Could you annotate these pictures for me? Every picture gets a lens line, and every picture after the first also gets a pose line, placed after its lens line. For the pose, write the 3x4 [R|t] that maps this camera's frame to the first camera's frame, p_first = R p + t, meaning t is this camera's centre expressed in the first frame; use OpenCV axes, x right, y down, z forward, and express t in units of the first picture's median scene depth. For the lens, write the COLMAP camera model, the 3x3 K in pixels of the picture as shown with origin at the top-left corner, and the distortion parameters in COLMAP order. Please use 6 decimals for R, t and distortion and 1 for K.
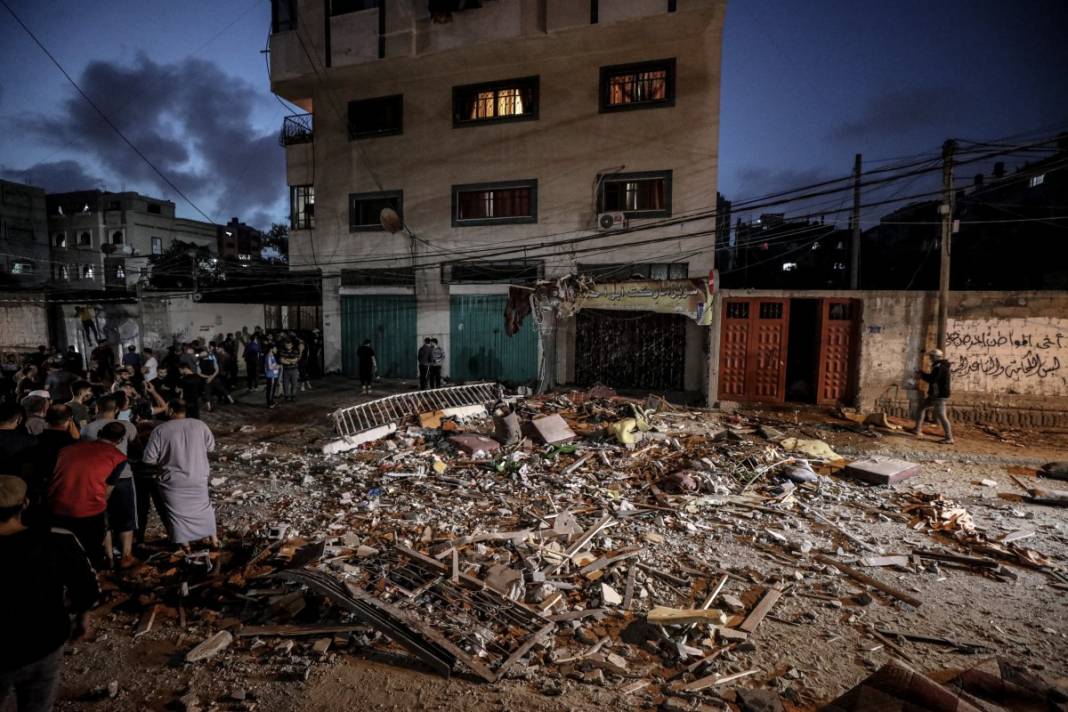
lens RADIAL K [[485.4, 0, 535.7], [0, 485.4, 360.8], [0, 0, 1]] dist [-0.036961, 0.008420]
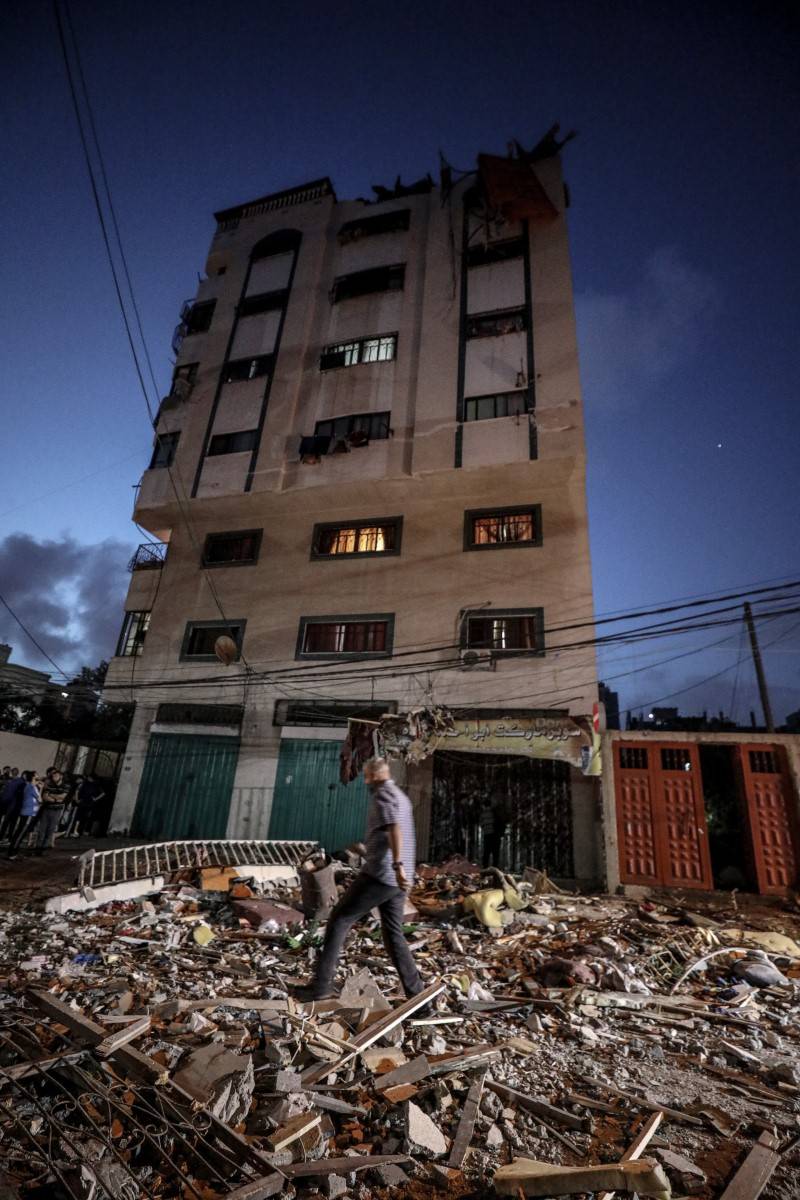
lens RADIAL K [[545.4, 0, 401.2], [0, 545.4, 613.7], [0, 0, 1]] dist [-0.036961, 0.008420]
pose [[0.998324, 0.055565, -0.016181, 0.042166], [-0.057028, 0.896882, -0.438577, 0.096137], [-0.009857, 0.438765, 0.898548, 0.109242]]
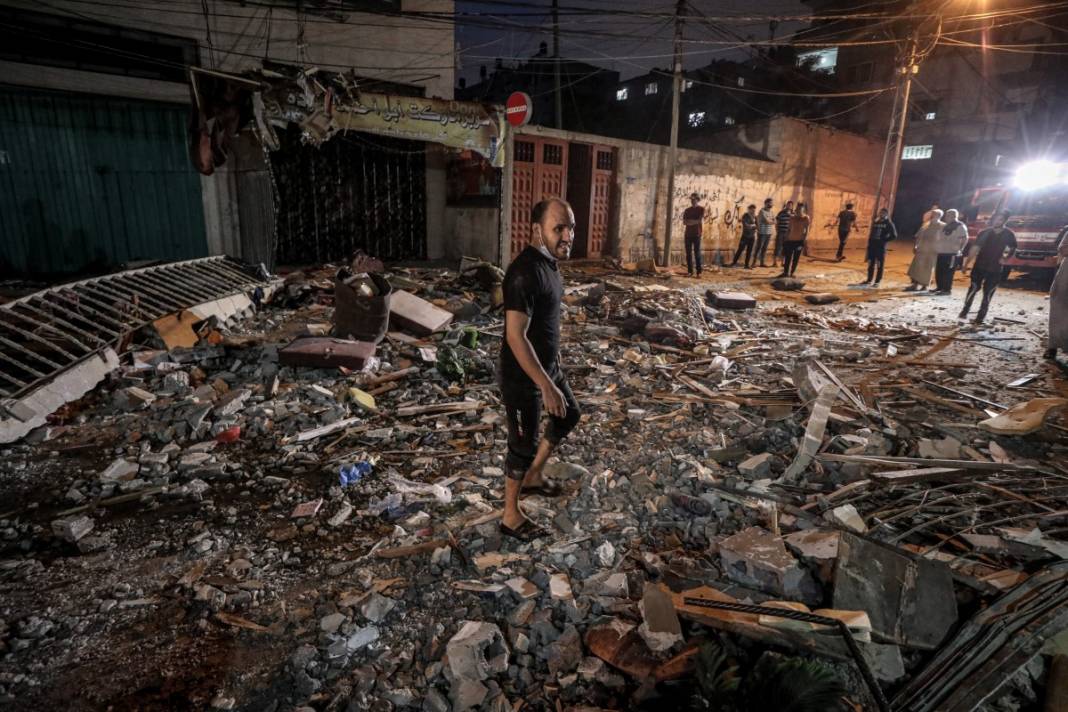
lens RADIAL K [[539.3, 0, 533.2], [0, 539.3, 360.2], [0, 0, 1]] dist [-0.024904, 0.000634]
pose [[0.626202, -0.198274, 0.754029, -0.368593], [0.045494, 0.974768, 0.218537, 0.048679], [-0.778333, -0.102544, 0.619421, 0.380552]]
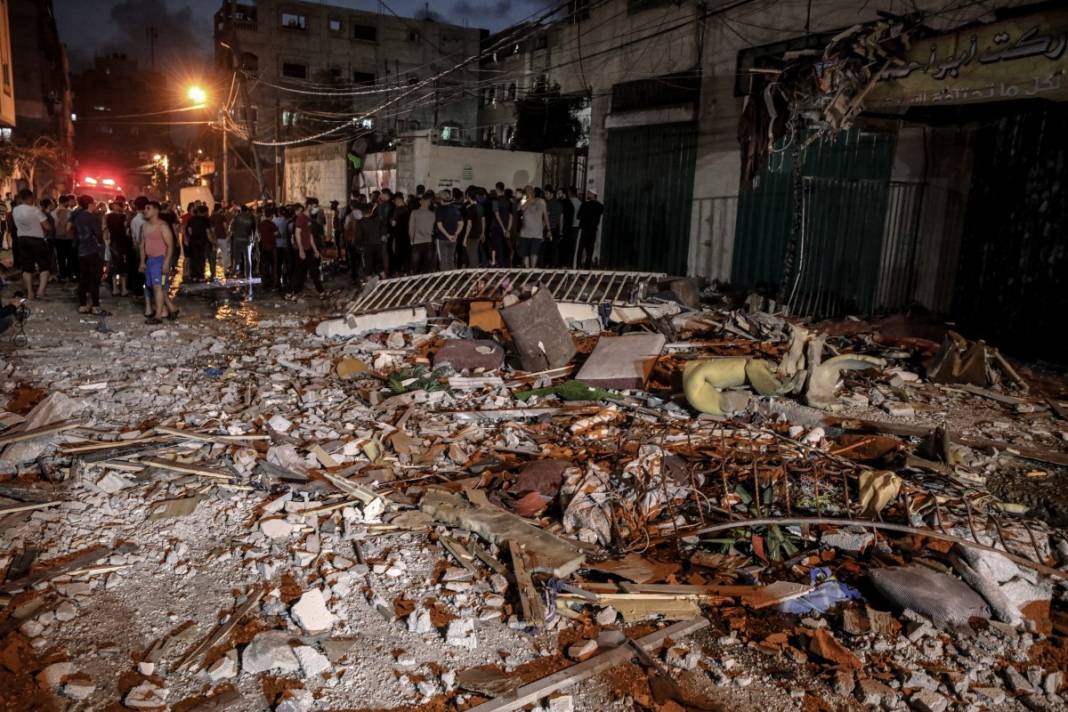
lens RADIAL K [[838.9, 0, 532.8], [0, 838.9, 360.0], [0, 0, 1]] dist [0.015031, 0.005398]
pose [[0.679639, 0.157315, -0.716479, 0.482581], [-0.108729, 0.987548, 0.113694, 0.053602], [0.725444, 0.000631, 0.688281, 0.350245]]
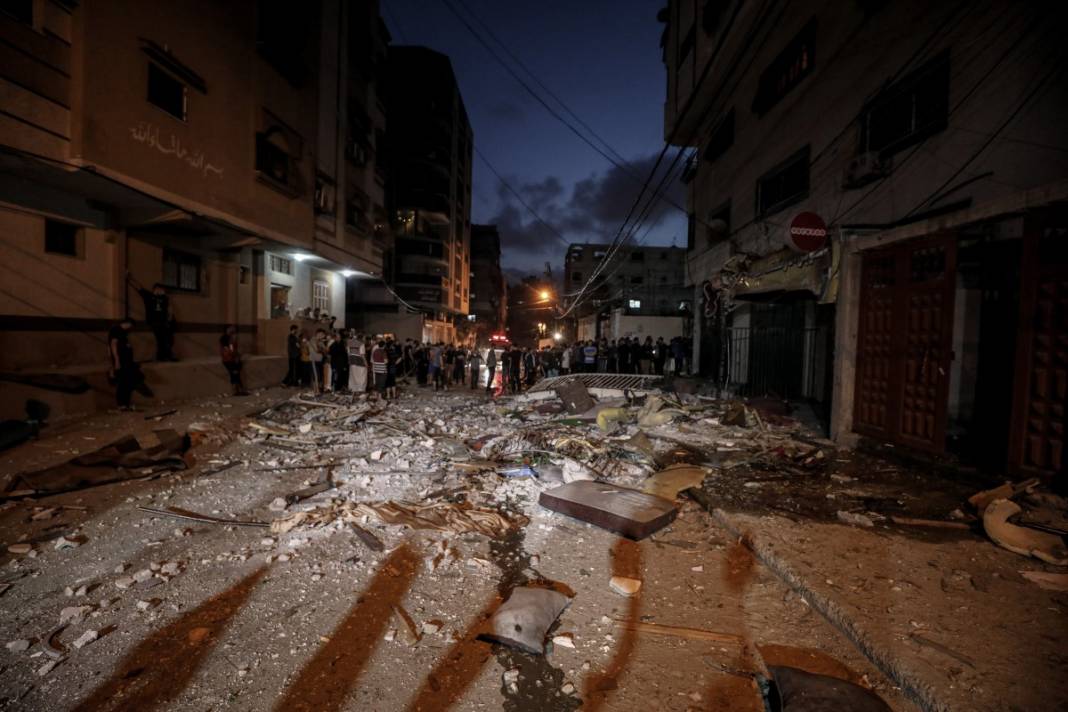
lens RADIAL K [[485.4, 0, 533.8], [0, 485.4, 354.8], [0, 0, 1]] dist [-0.036961, 0.008420]
pose [[0.288077, 0.032520, -0.957055, 0.860289], [-0.111141, 0.993805, 0.000316, 0.033719], [0.951136, 0.106277, 0.289906, 0.493780]]
